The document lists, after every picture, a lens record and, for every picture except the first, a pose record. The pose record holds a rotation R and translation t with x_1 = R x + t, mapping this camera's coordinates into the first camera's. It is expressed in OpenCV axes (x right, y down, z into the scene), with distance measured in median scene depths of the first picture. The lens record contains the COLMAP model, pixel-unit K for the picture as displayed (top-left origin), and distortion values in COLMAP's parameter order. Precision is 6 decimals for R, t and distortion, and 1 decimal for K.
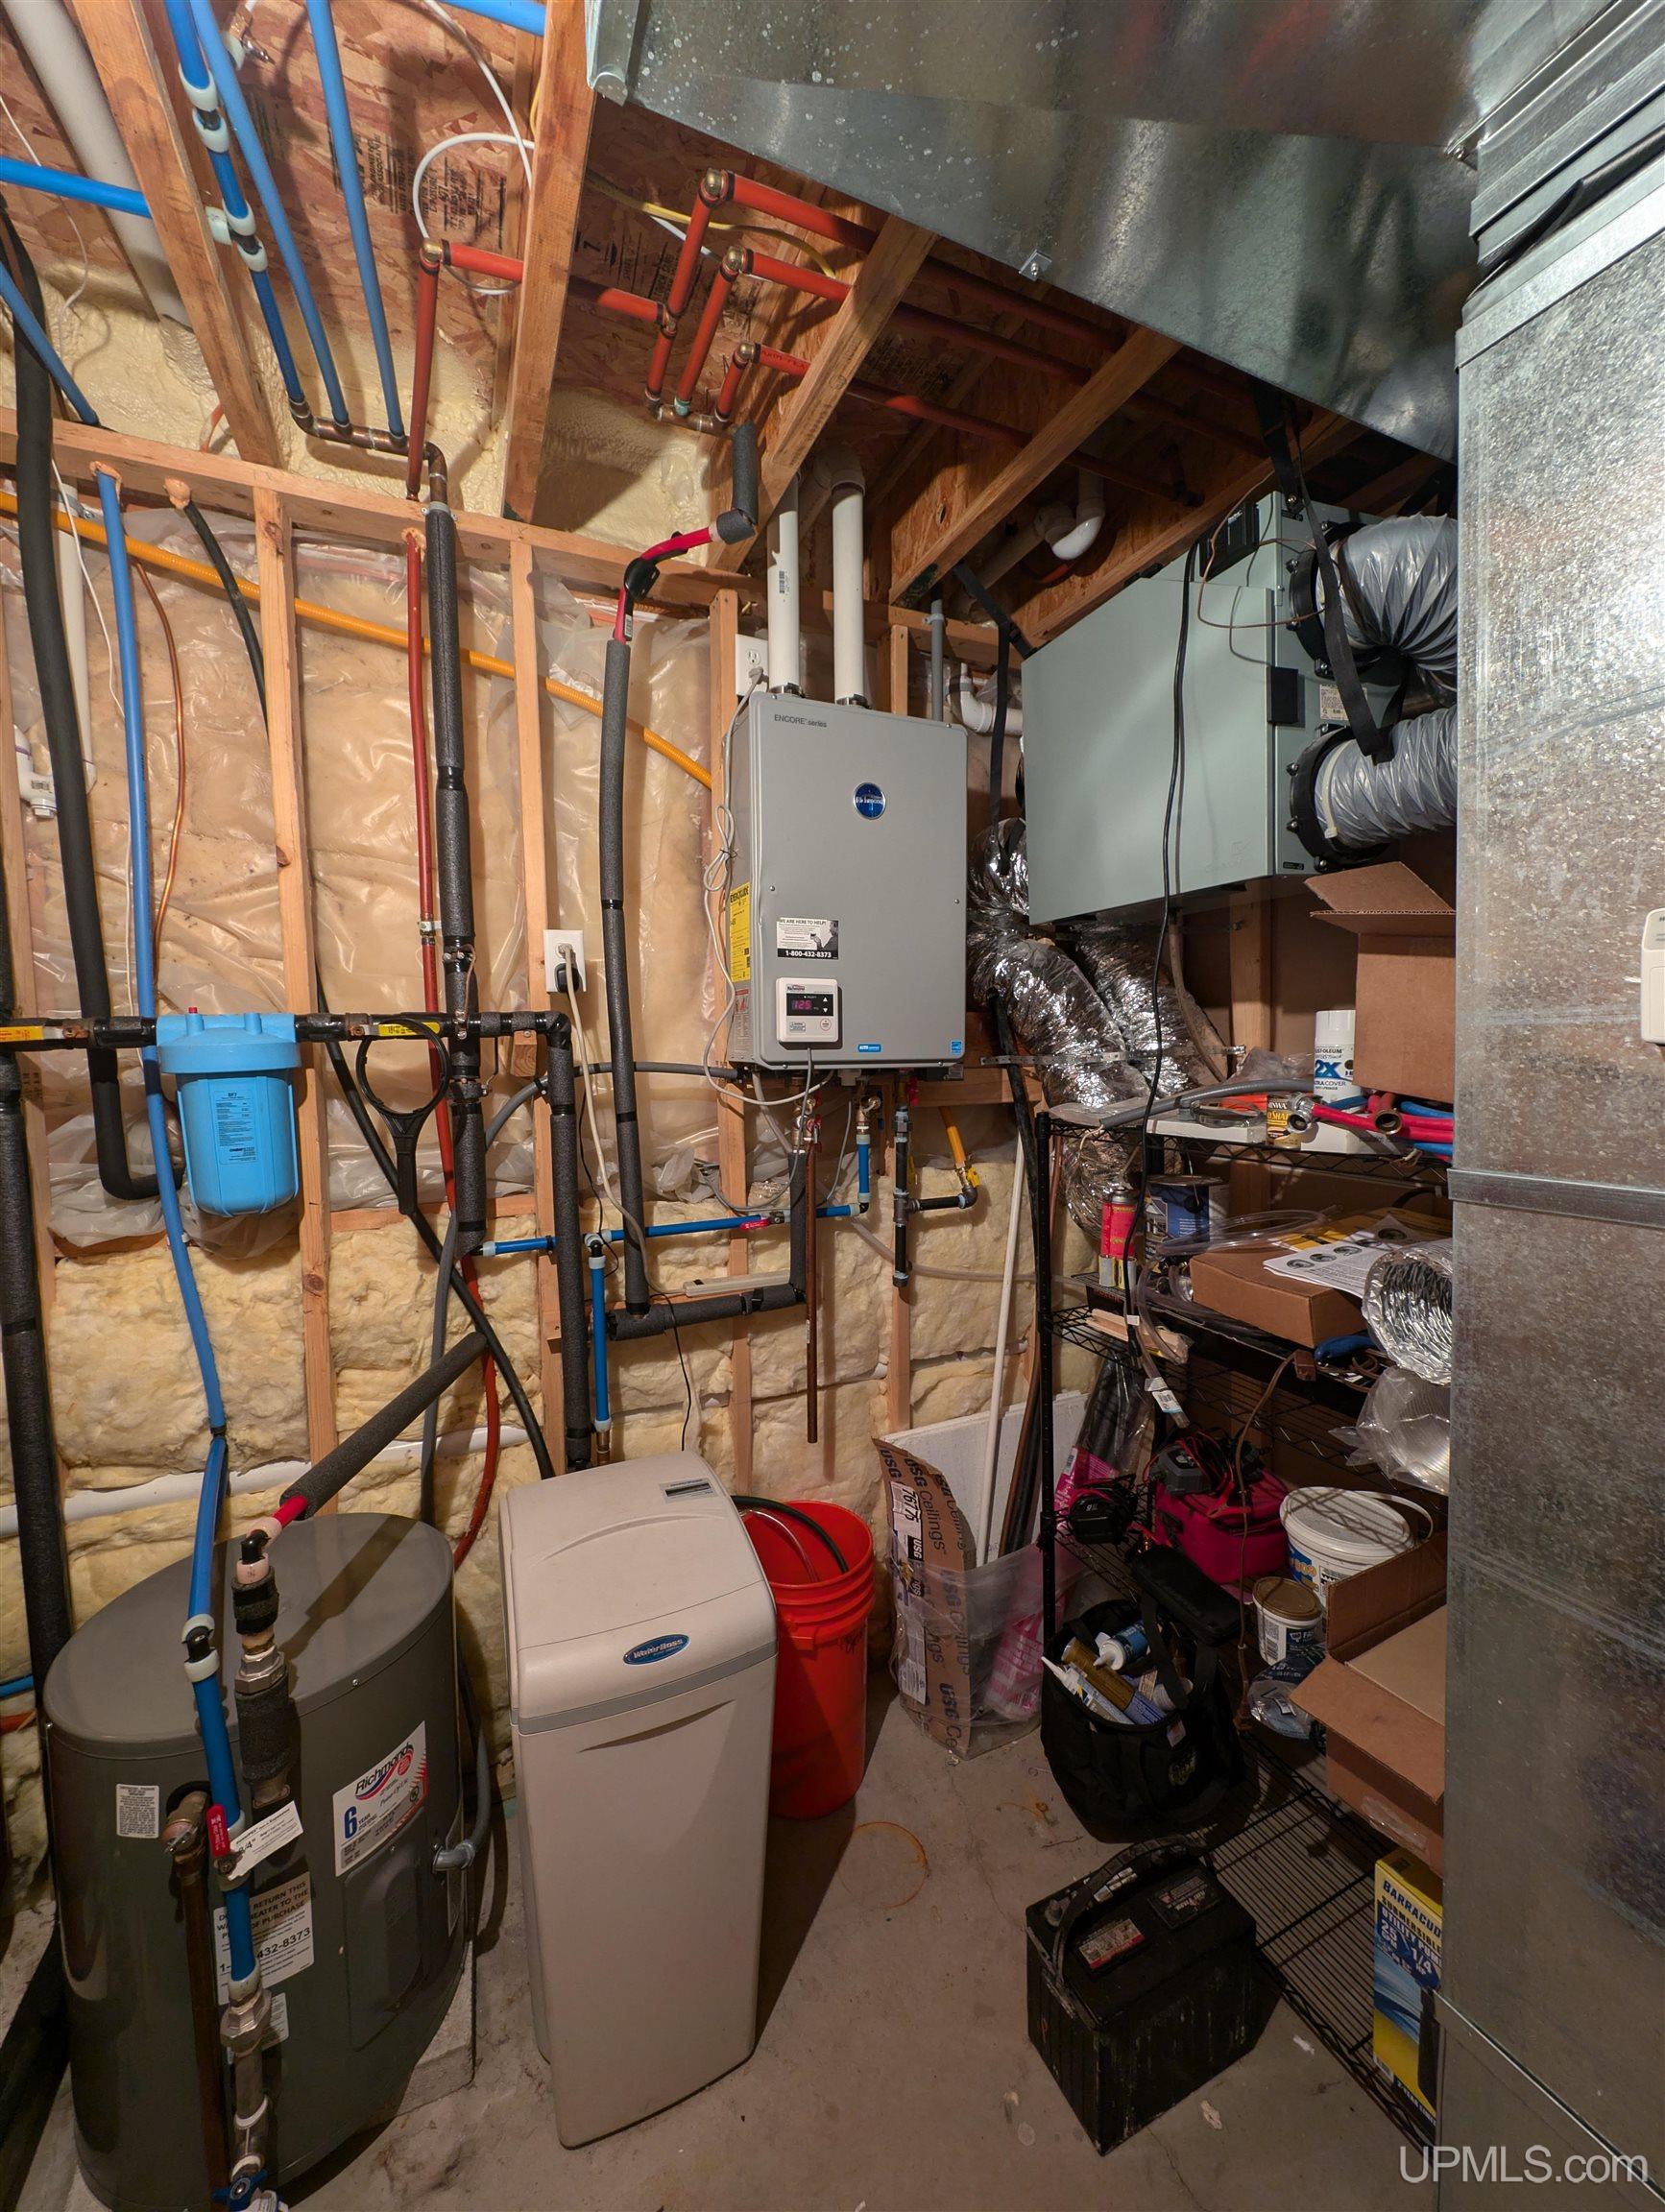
lens RADIAL K [[829.9, 0, 835.5], [0, 829.9, 1097.7], [0, 0, 1]] dist [-0.000733, -0.000789]
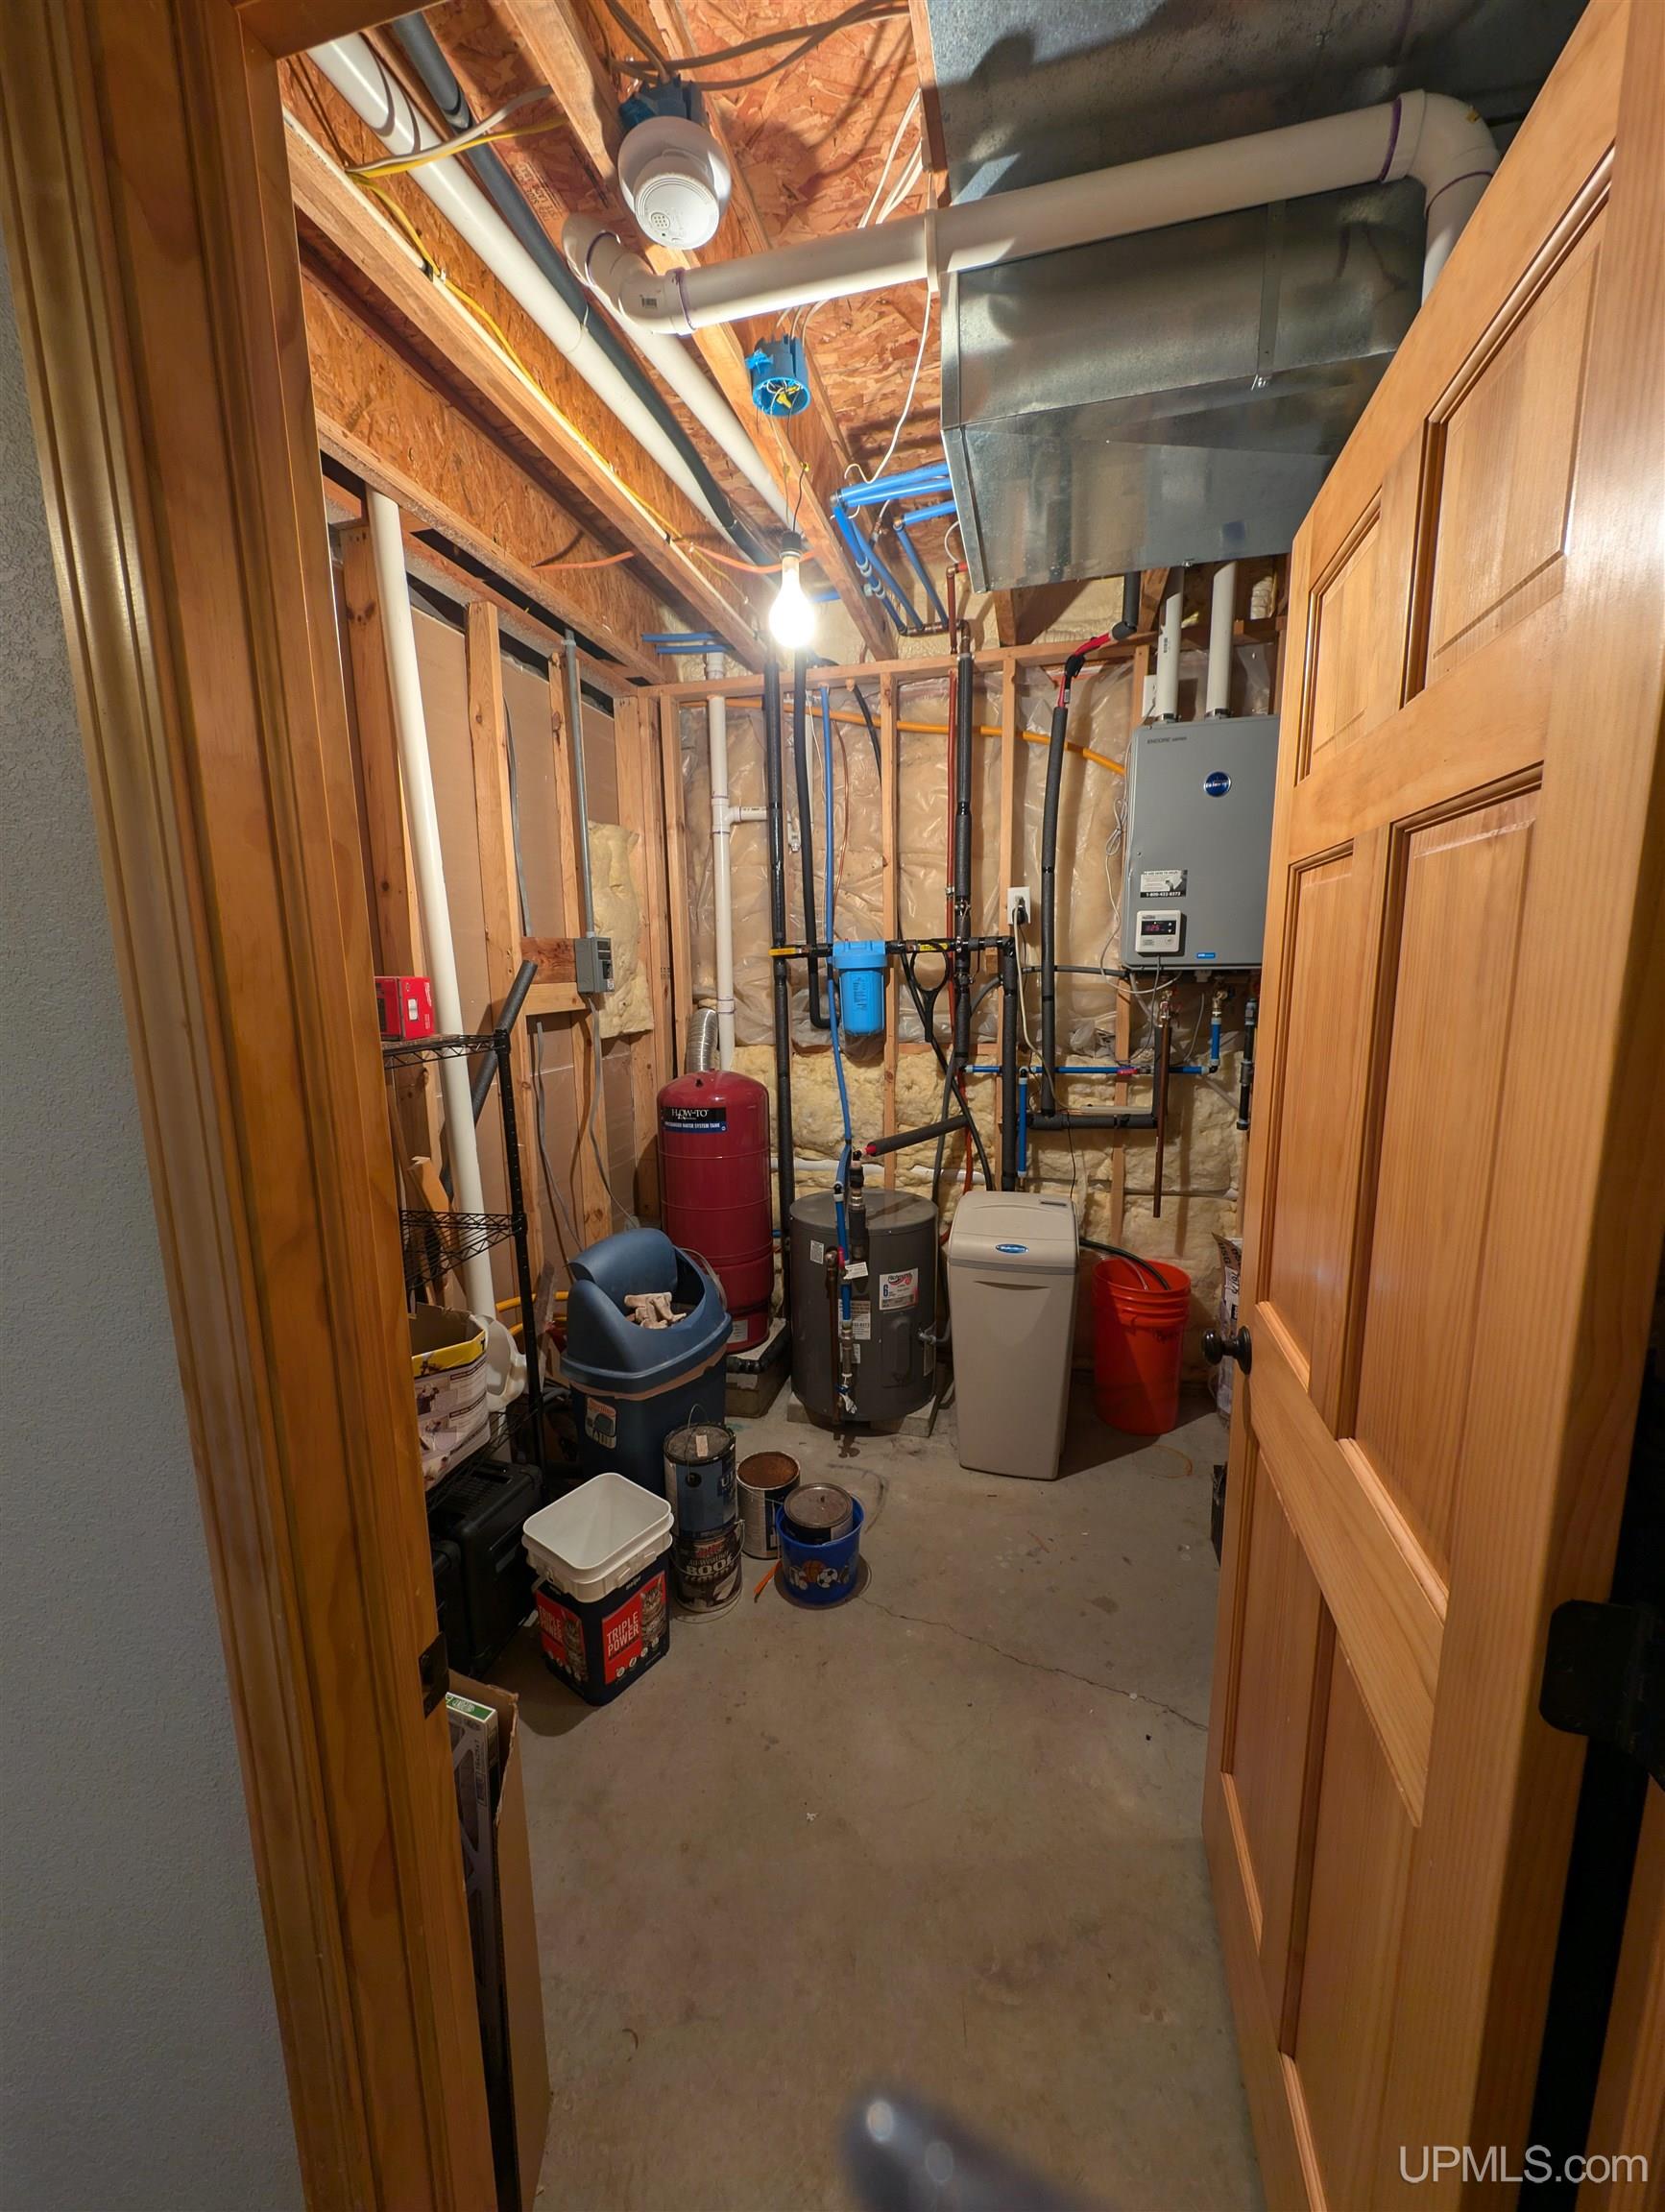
lens RADIAL K [[829.9, 0, 830.9], [0, 829.9, 1105.4], [0, 0, 1]] dist [-0.000733, -0.000789]
pose [[0.780533, 0.103117, -0.616551, 0.487657], [-0.037221, 0.992217, 0.118826, 0.057692], [0.624006, -0.069799, 0.778296, -0.630131]]
